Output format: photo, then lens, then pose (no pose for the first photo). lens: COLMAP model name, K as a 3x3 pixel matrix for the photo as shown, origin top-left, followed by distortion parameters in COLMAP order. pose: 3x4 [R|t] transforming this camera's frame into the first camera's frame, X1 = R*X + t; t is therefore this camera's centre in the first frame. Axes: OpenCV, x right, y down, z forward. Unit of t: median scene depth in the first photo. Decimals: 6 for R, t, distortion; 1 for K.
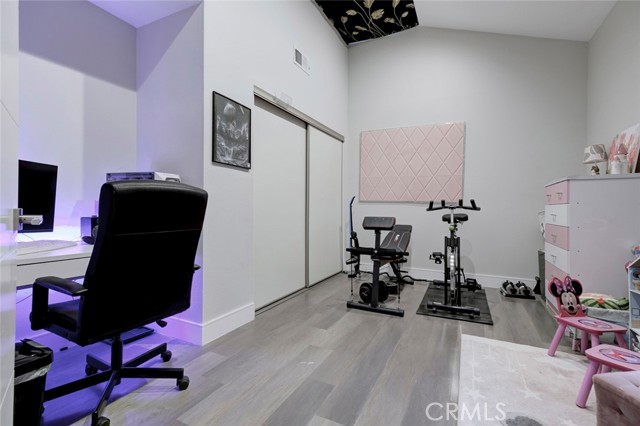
lens RADIAL K [[284.5, 0, 325.5], [0, 284.5, 208.5], [0, 0, 1]] dist [0.017226, -0.002654]
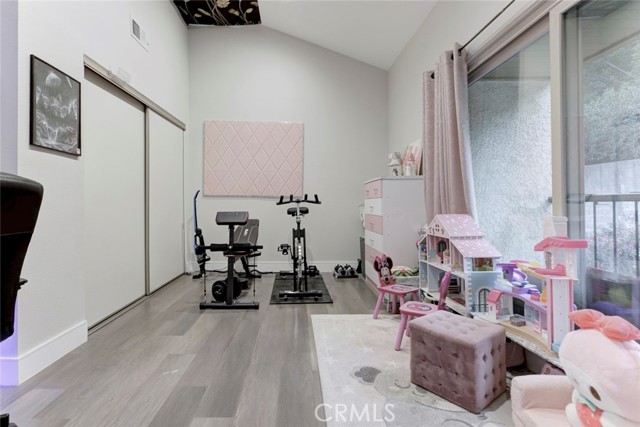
lens RADIAL K [[307.9, 0, 287.3], [0, 307.9, 200.4], [0, 0, 1]] dist [0.002499, -0.002564]
pose [[0.903233, -0.006213, 0.429105, -0.105529], [0.009914, 0.999930, -0.006391, -0.001183], [-0.429035, 0.010026, 0.903232, -0.042483]]
